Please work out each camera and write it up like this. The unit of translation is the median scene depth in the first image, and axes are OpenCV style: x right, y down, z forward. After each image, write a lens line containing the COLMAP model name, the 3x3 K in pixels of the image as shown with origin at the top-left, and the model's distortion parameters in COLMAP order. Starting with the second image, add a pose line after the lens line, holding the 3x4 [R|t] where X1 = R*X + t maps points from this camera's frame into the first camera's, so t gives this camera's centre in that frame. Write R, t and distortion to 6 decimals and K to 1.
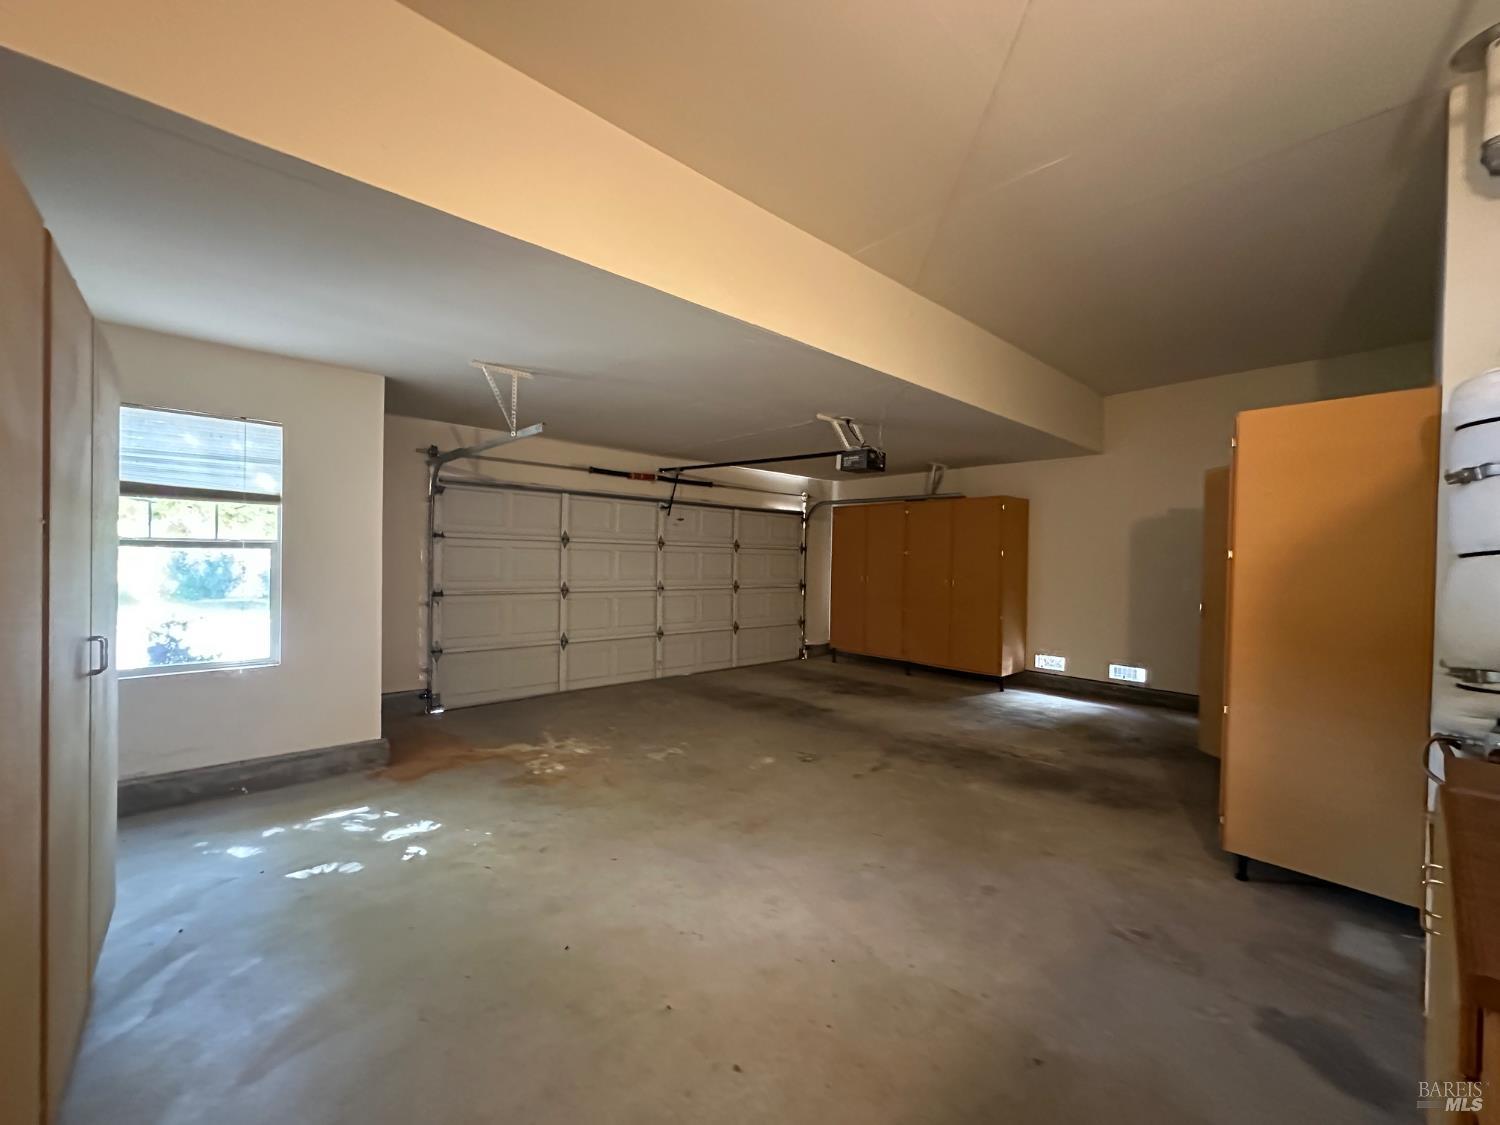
lens RADIAL K [[598.0, 0, 753.4], [0, 598.0, 562.6], [0, 0, 1]] dist [-0.005335, 0.001070]
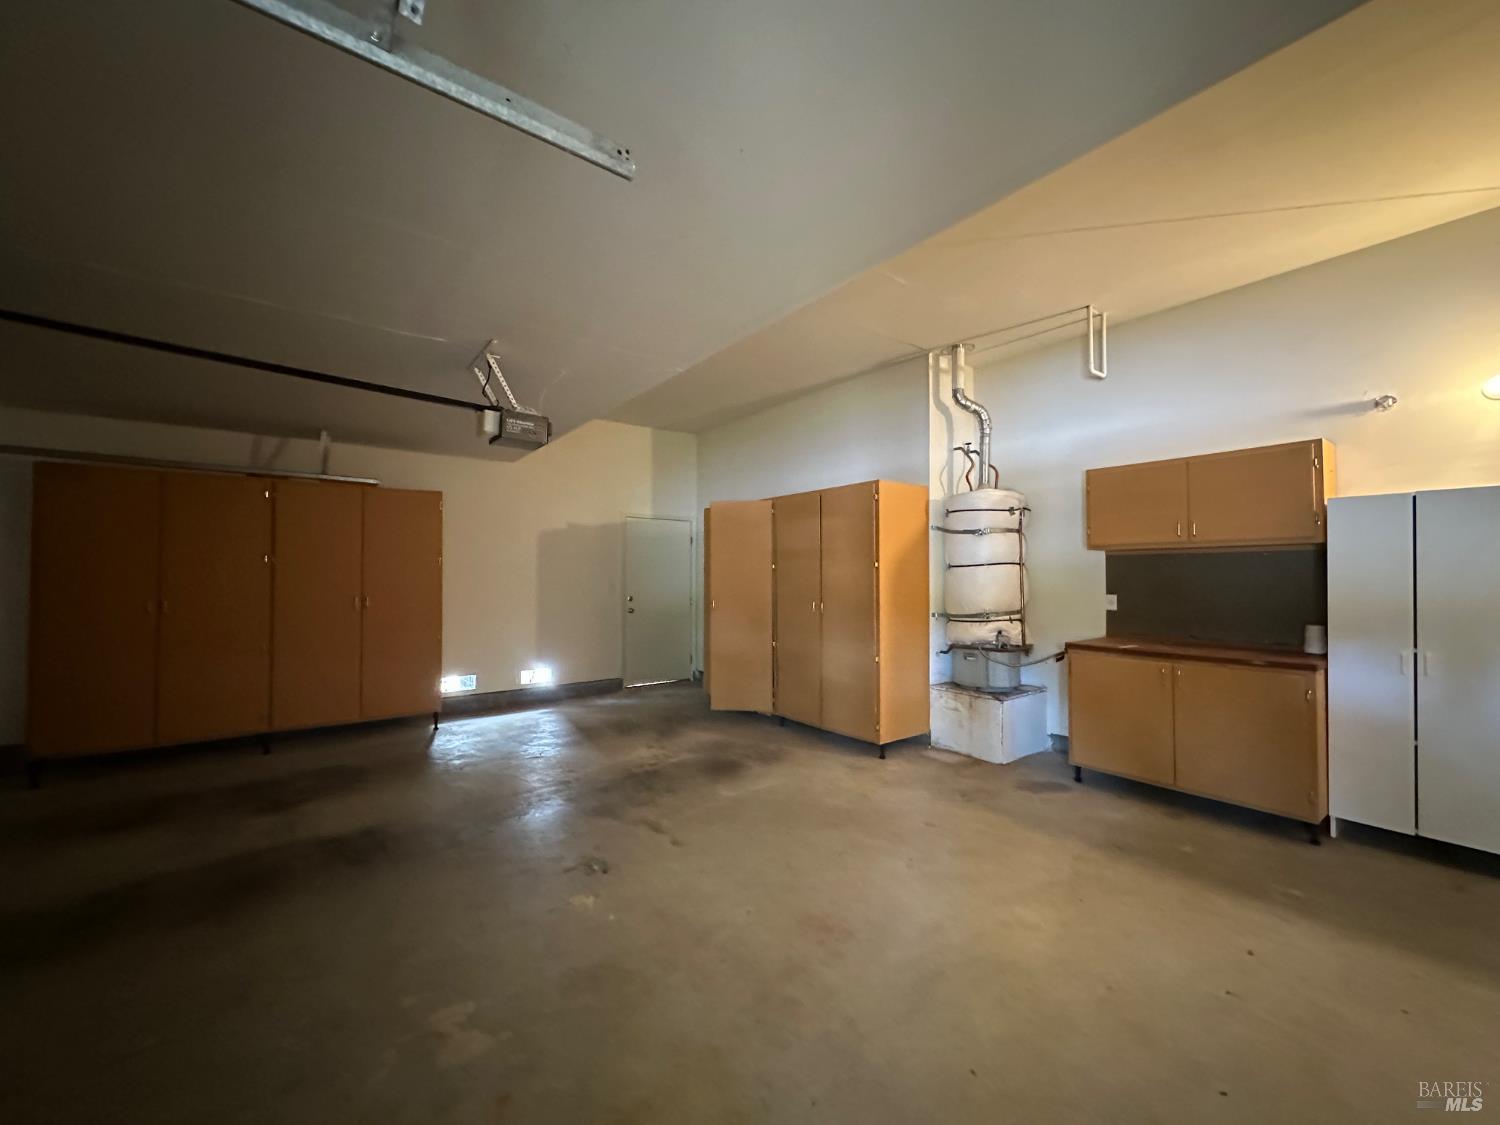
lens RADIAL K [[598.0, 0, 753.7], [0, 598.0, 561.2], [0, 0, 1]] dist [-0.005335, 0.001070]
pose [[0.095271, 0.001545, 0.995450, -0.540624], [0.009238, 0.999954, -0.002437, -0.012650], [-0.995409, 0.009428, 0.095252, 0.730986]]
